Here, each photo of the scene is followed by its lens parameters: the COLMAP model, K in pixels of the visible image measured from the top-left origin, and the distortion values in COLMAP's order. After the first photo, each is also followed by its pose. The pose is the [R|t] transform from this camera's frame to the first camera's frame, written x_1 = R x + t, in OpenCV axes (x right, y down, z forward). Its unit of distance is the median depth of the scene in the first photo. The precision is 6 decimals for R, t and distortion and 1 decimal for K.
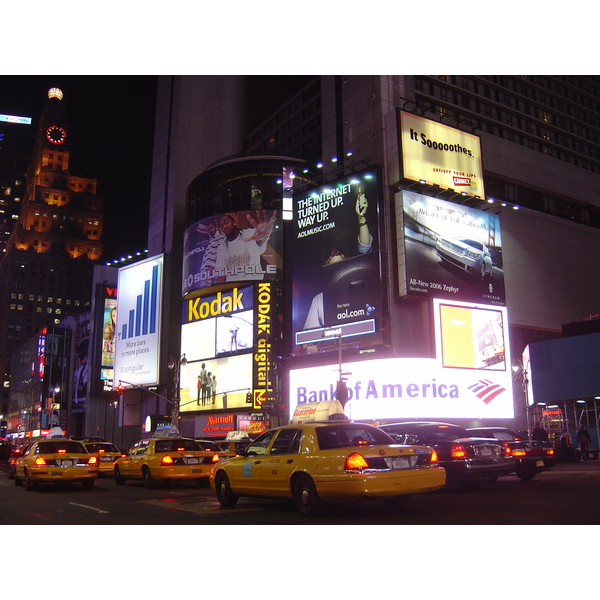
lens RADIAL K [[666.7, 0, 300.0], [0, 666.7, 300.0], [0, 0, 1]] dist [-0.130187, 0.005834]
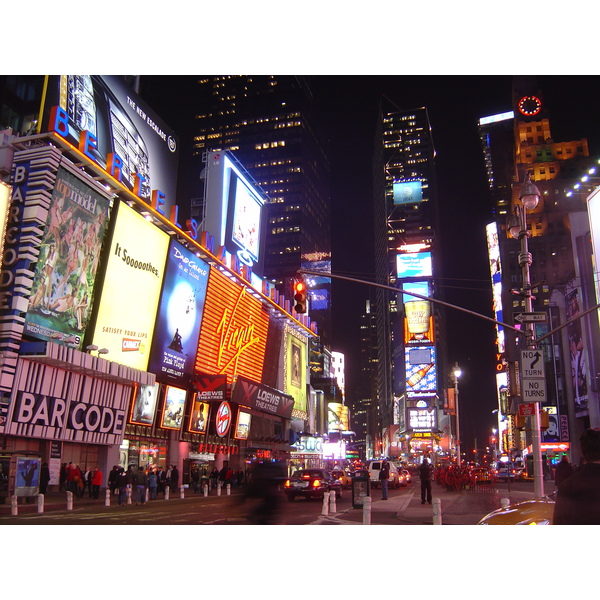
lens RADIAL K [[666.7, 0, 300.0], [0, 666.7, 300.0], [0, 0, 1]] dist [-0.130187, 0.005834]
pose [[0.677413, -0.177782, -0.713797, -0.009137], [0.160802, 0.982676, -0.092144, 0.036181], [0.717812, -0.052361, 0.694265, 0.167807]]
